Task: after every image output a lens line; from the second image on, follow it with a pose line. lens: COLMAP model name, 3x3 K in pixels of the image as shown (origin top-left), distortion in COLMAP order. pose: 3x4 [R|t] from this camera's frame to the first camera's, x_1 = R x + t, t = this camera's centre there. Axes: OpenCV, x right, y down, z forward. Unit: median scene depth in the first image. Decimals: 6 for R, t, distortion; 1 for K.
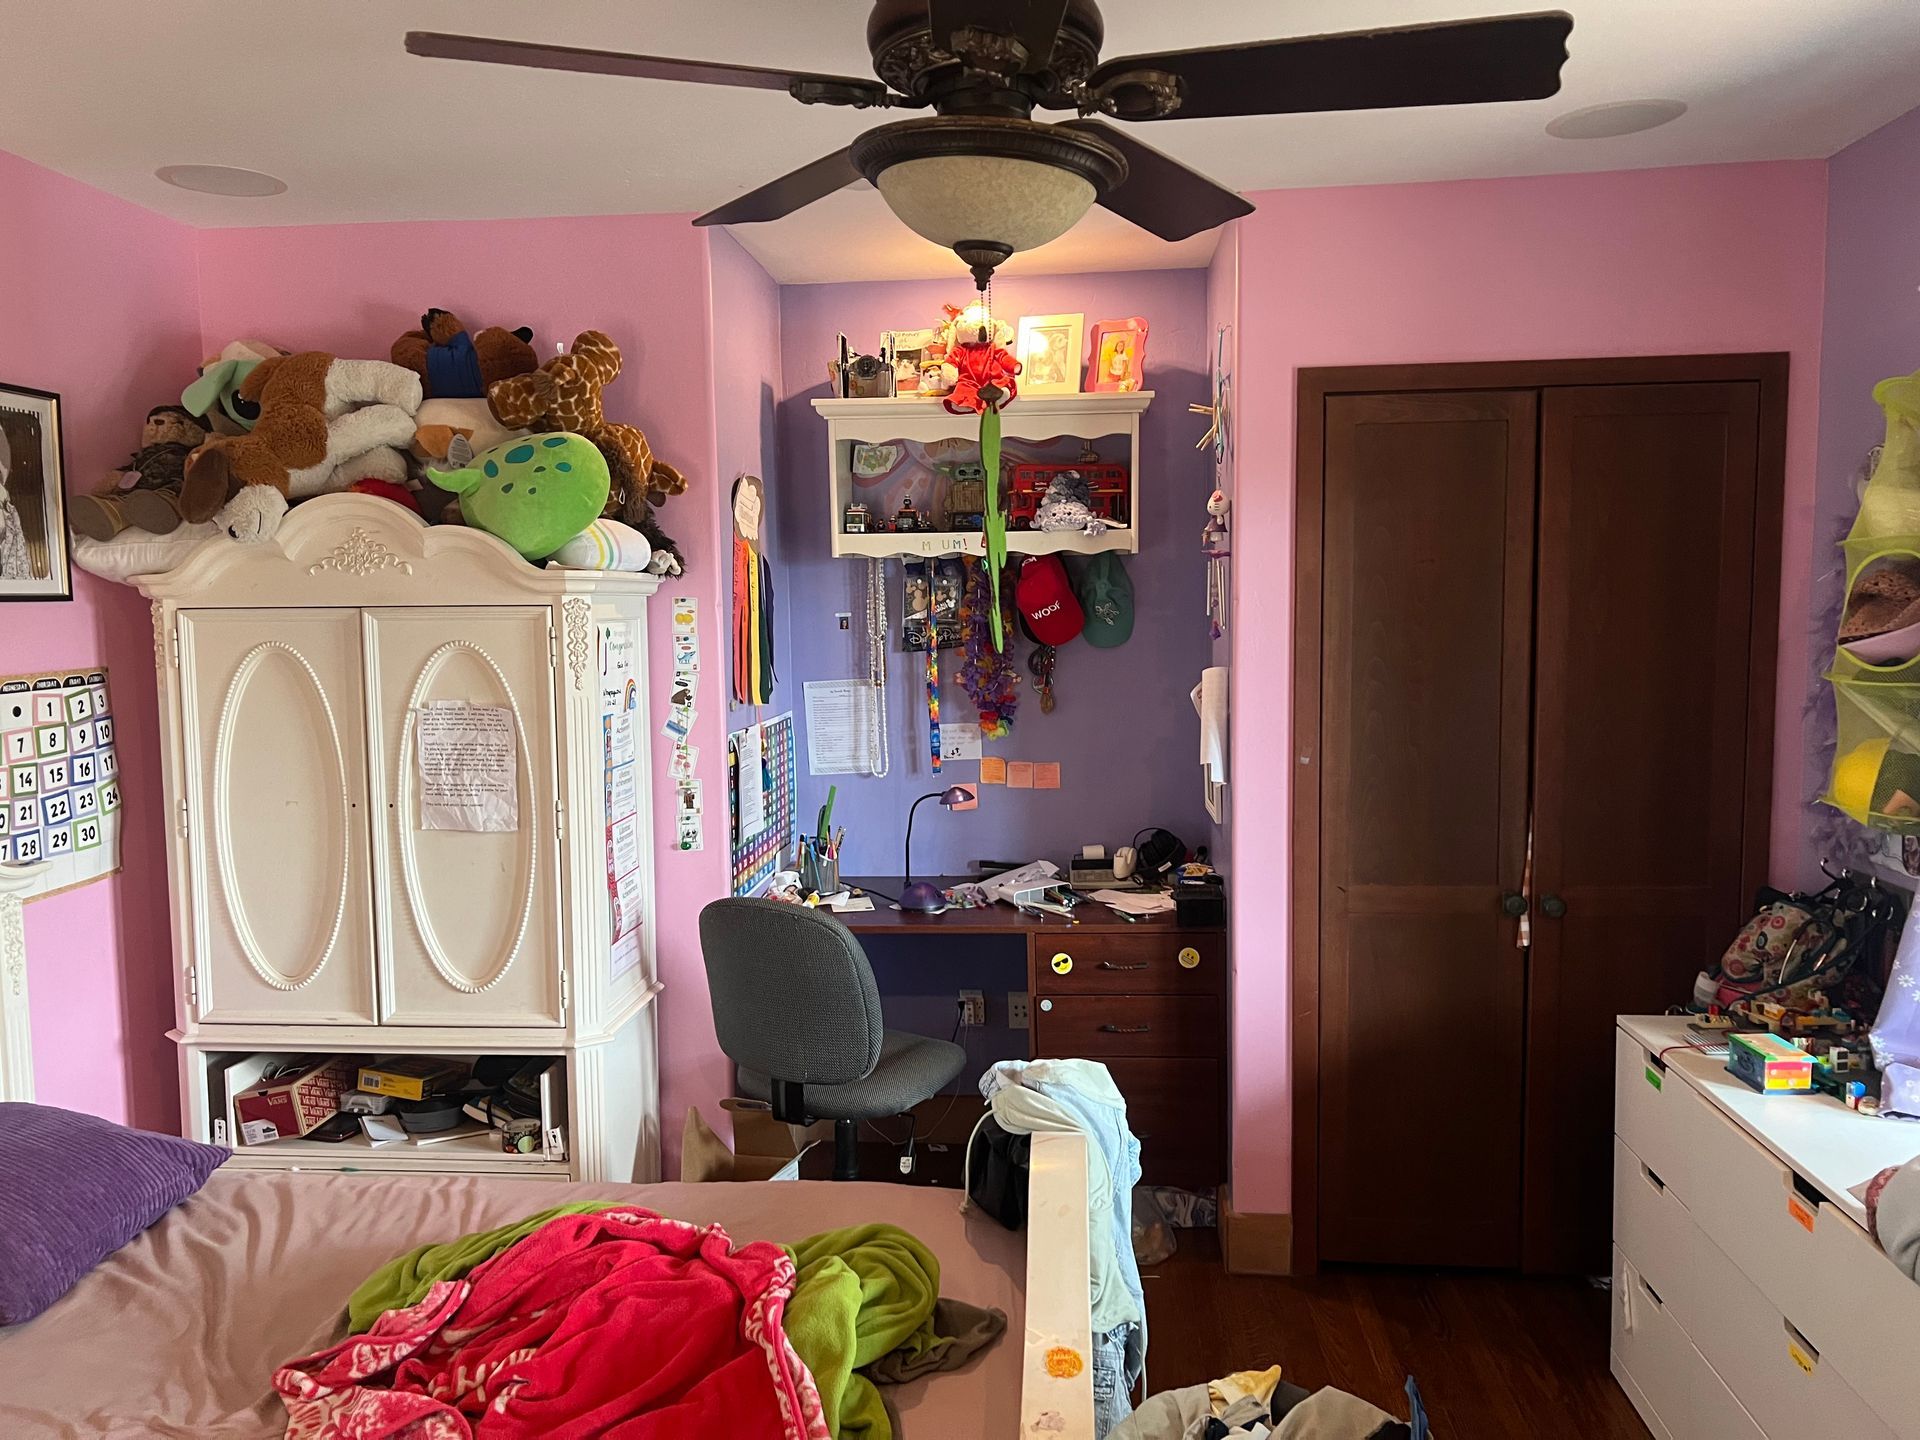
lens RADIAL K [[1454.5, 0, 960.0], [0, 1454.5, 720.0], [0, 0, 1]] dist [-0.001524, -0.001853]
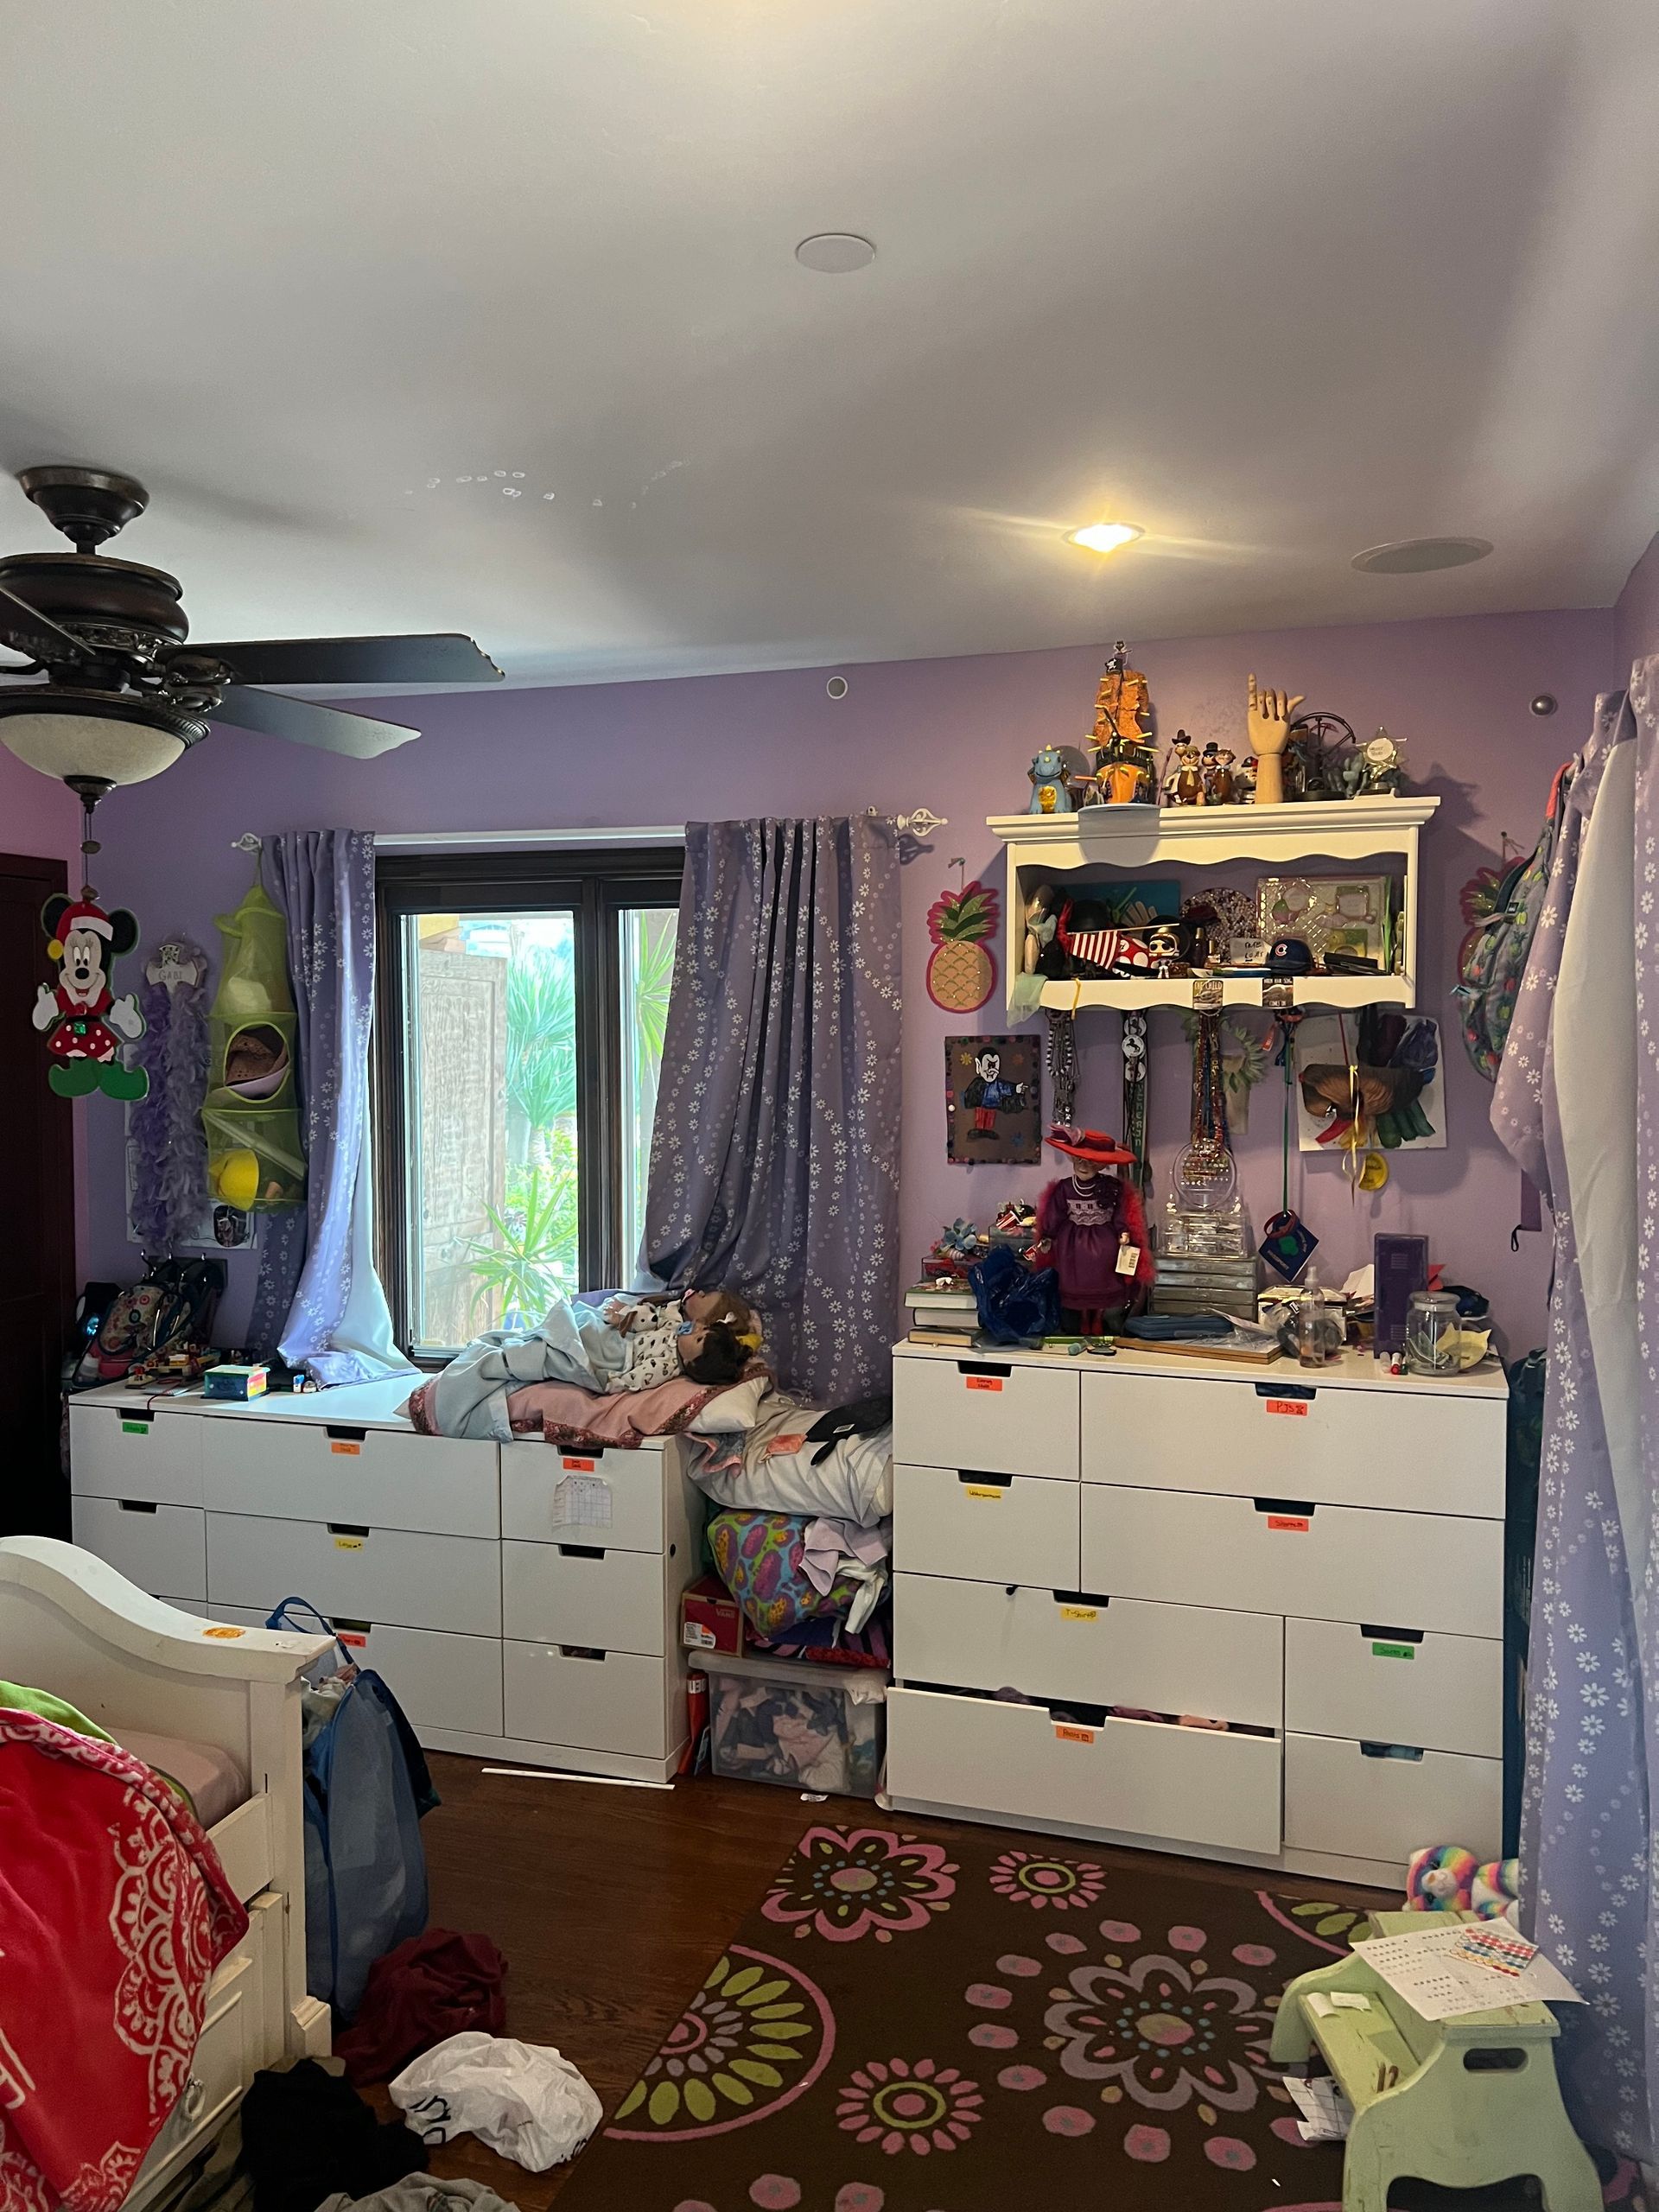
lens RADIAL K [[1675.7, 0, 829.5], [0, 1675.7, 1106.0], [0, 0, 1]] dist [-0.001524, -0.001853]
pose [[0.223369, -0.043781, 0.973750, -0.894518], [0.085686, 0.996005, 0.025126, -0.023875], [-0.970960, 0.077825, 0.226228, 0.046470]]
